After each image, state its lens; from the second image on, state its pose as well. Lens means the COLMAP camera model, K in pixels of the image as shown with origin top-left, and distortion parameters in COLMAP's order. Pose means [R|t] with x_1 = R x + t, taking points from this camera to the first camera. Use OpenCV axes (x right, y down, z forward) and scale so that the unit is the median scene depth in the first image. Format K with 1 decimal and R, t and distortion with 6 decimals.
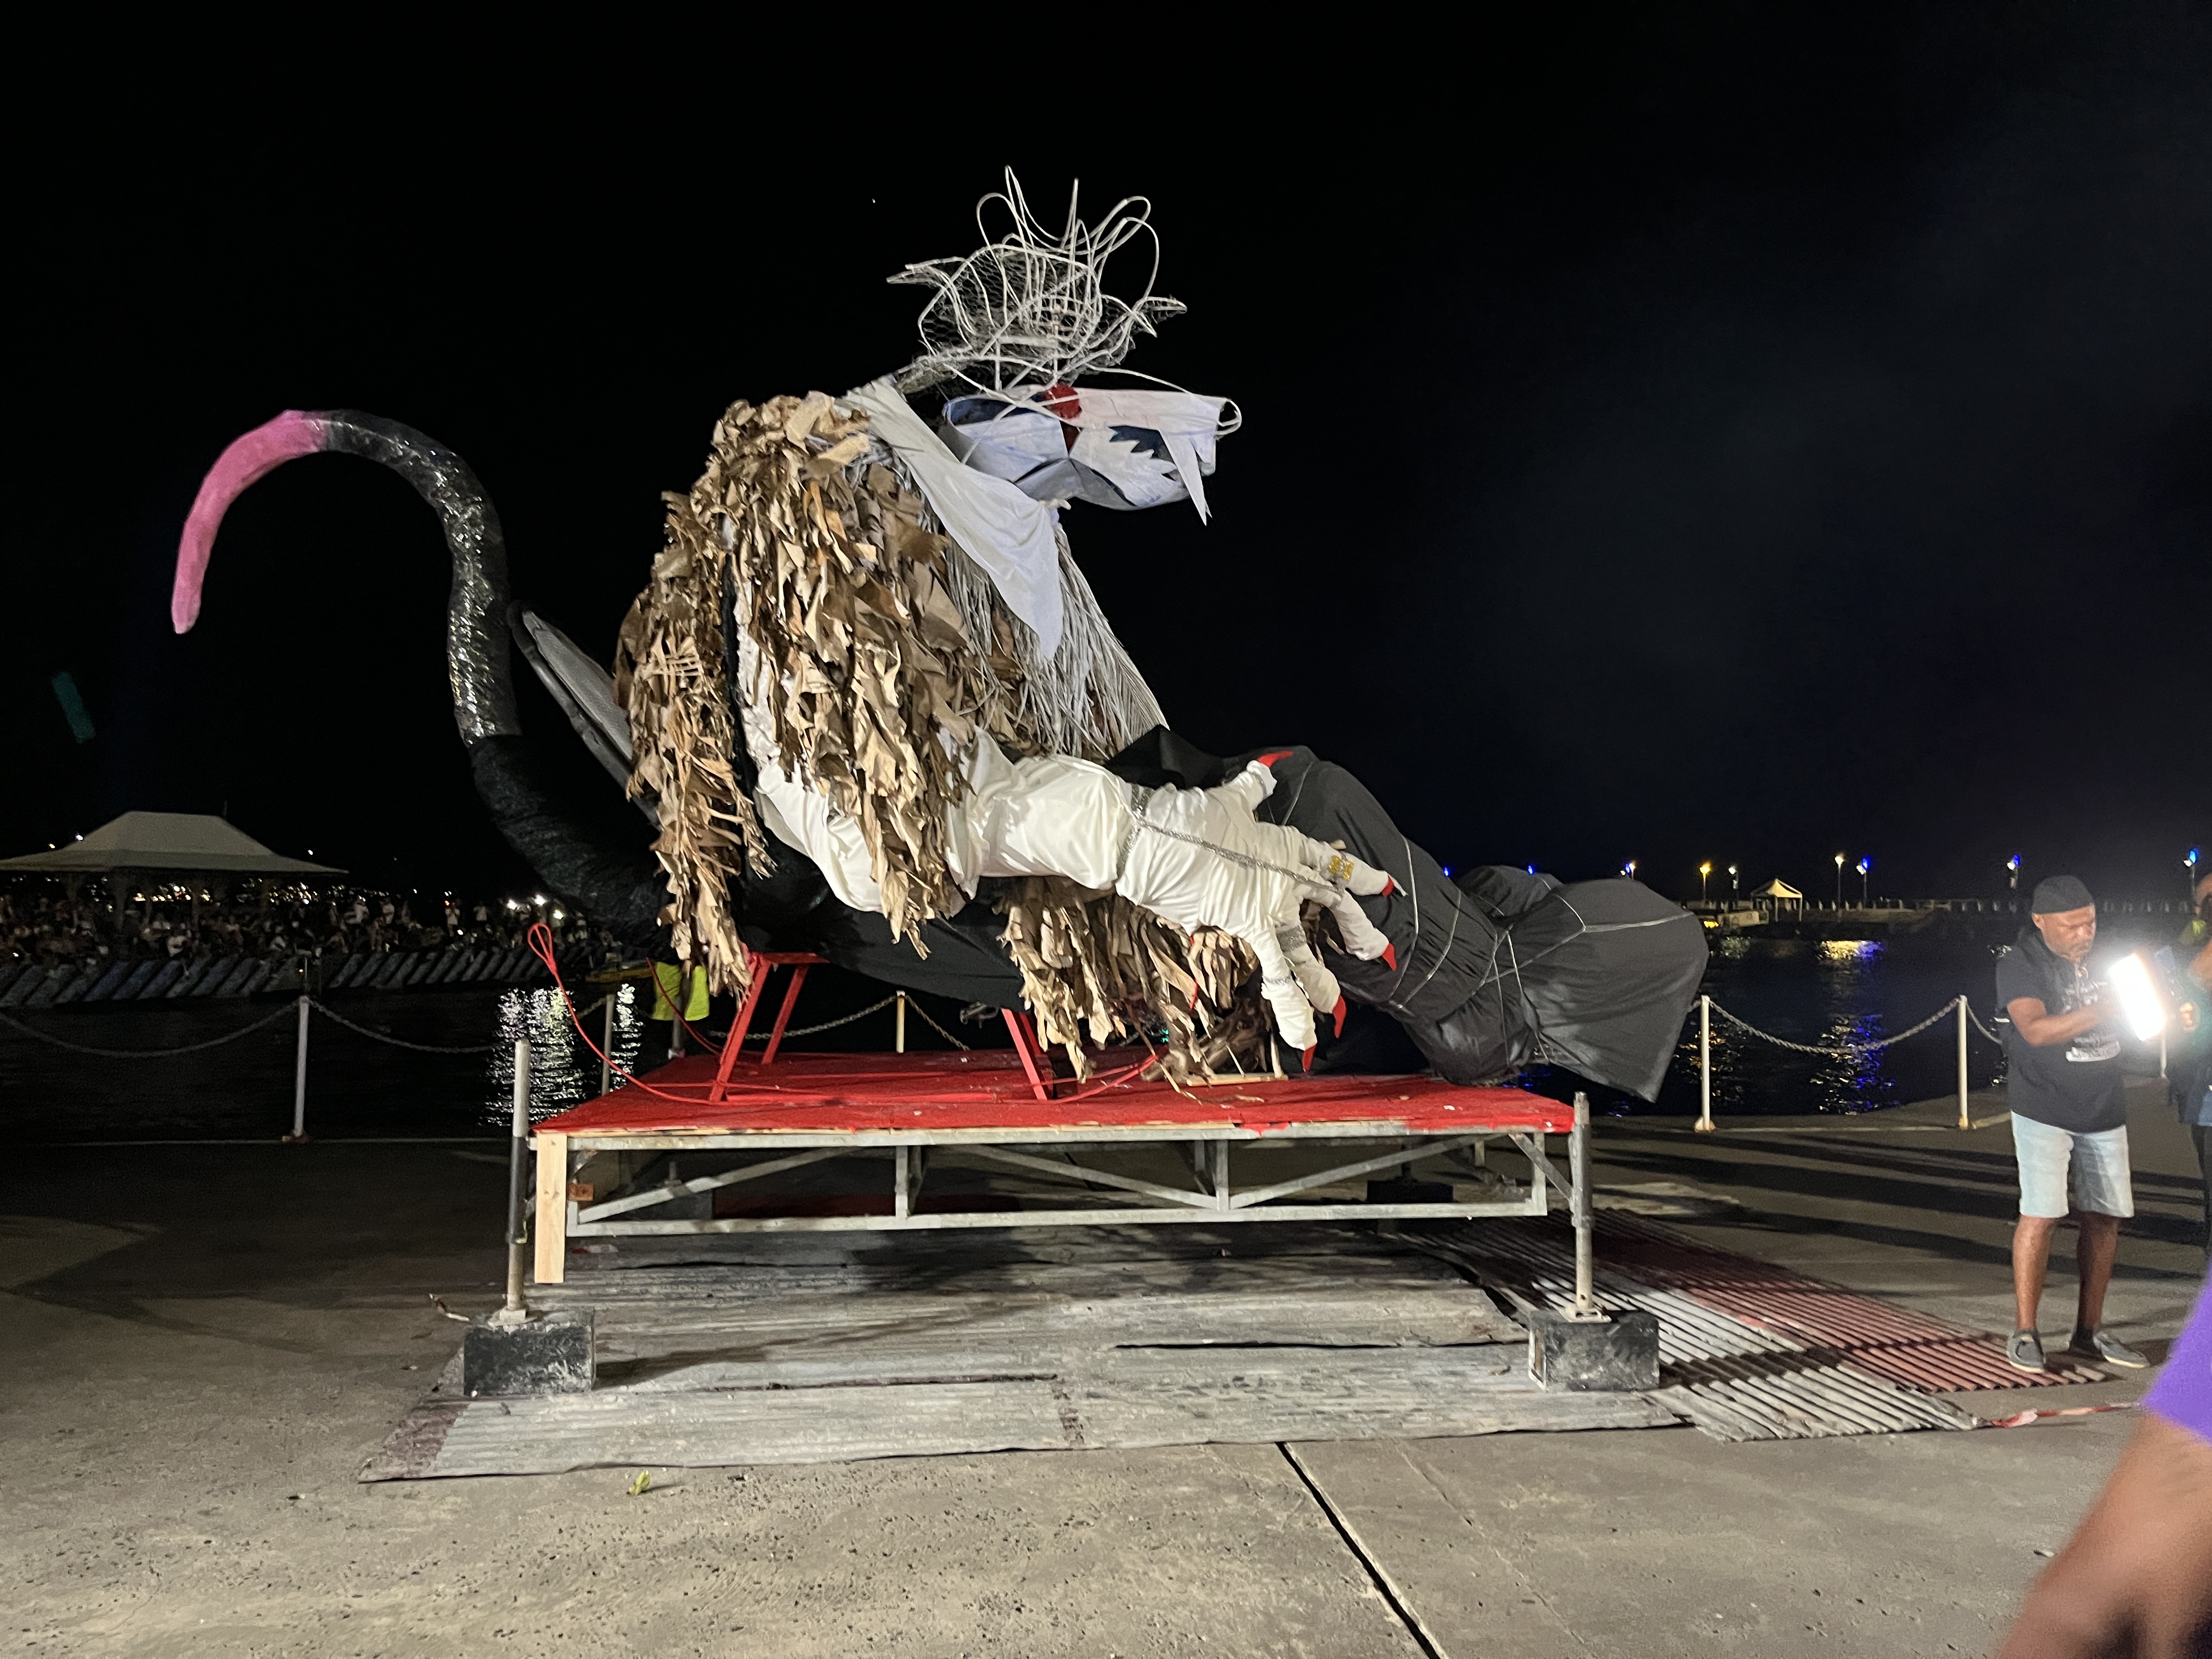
lens RADIAL K [[1672.0, 0, 1092.0], [0, 1672.0, 839.2], [0, 0, 1]] dist [0.036450, -0.028908]
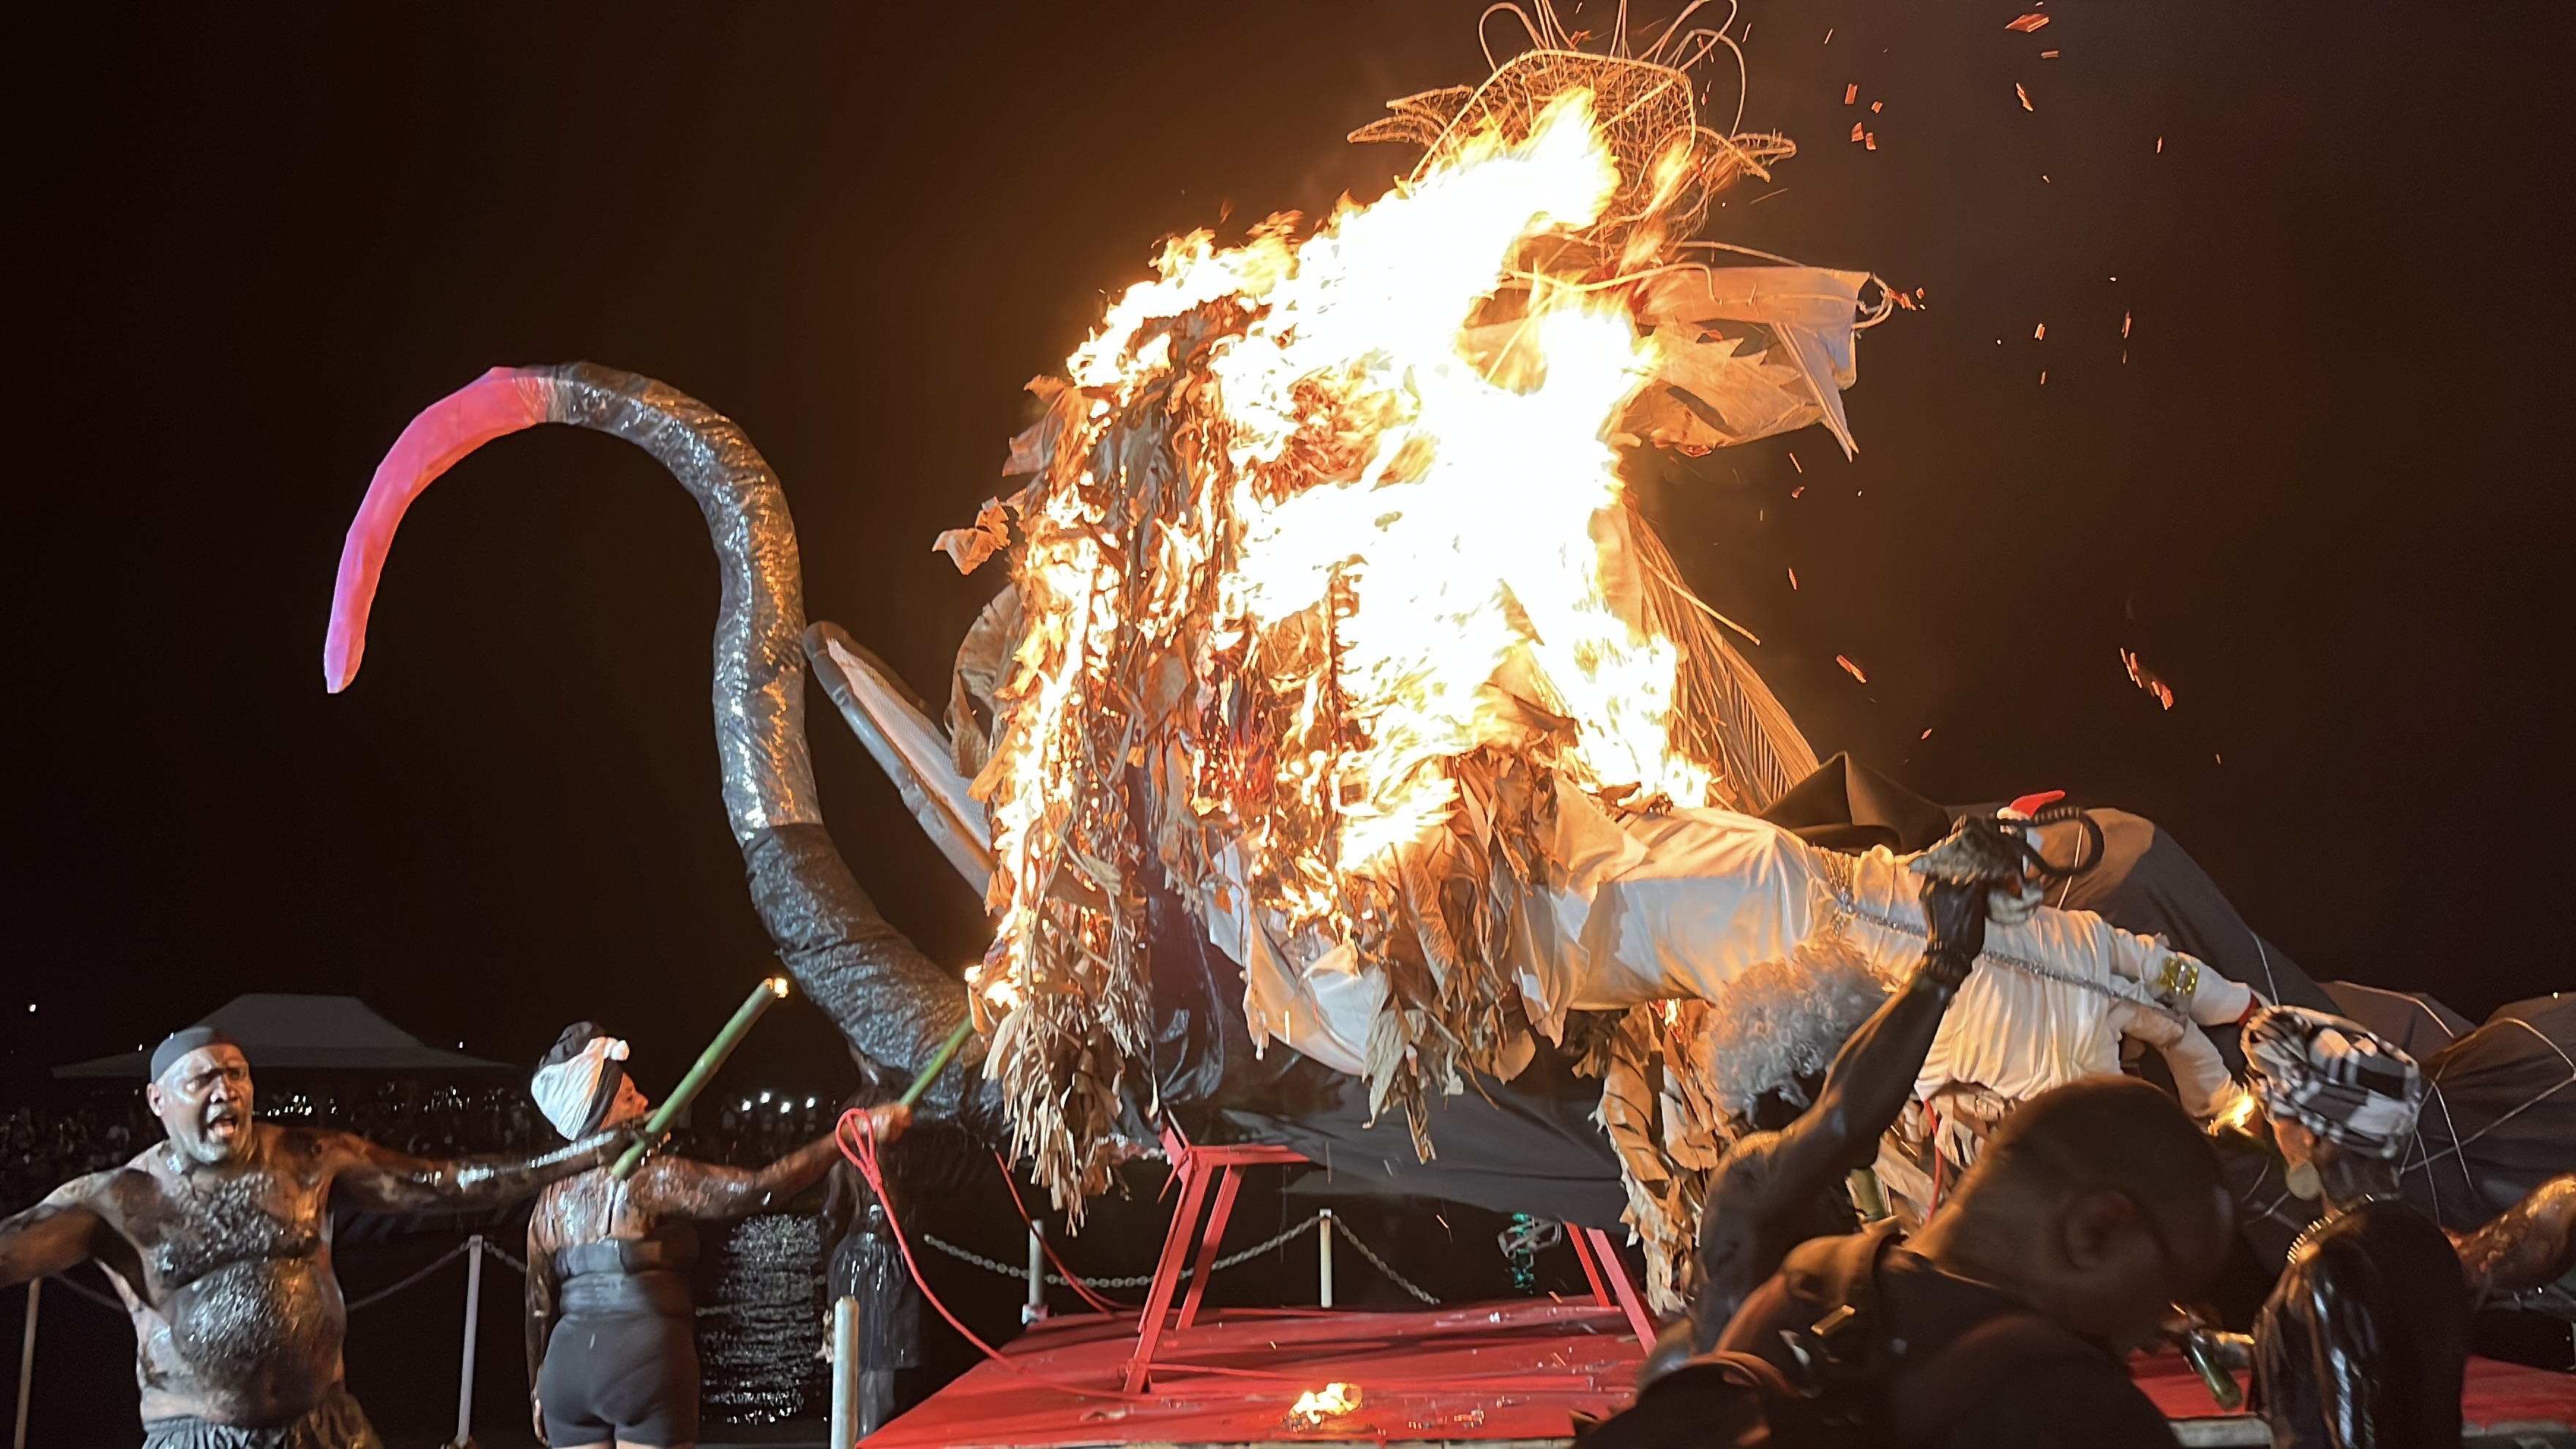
lens RADIAL K [[2223.6, 0, 1289.4], [0, 2223.6, 670.6], [0, 0, 1]] dist [0.035943, -0.031785]
pose [[0.995937, -0.041622, -0.079857, -0.093633], [0.029515, 0.988666, -0.147205, 0.015475], [0.085079, 0.144250, 0.985877, 0.157216]]
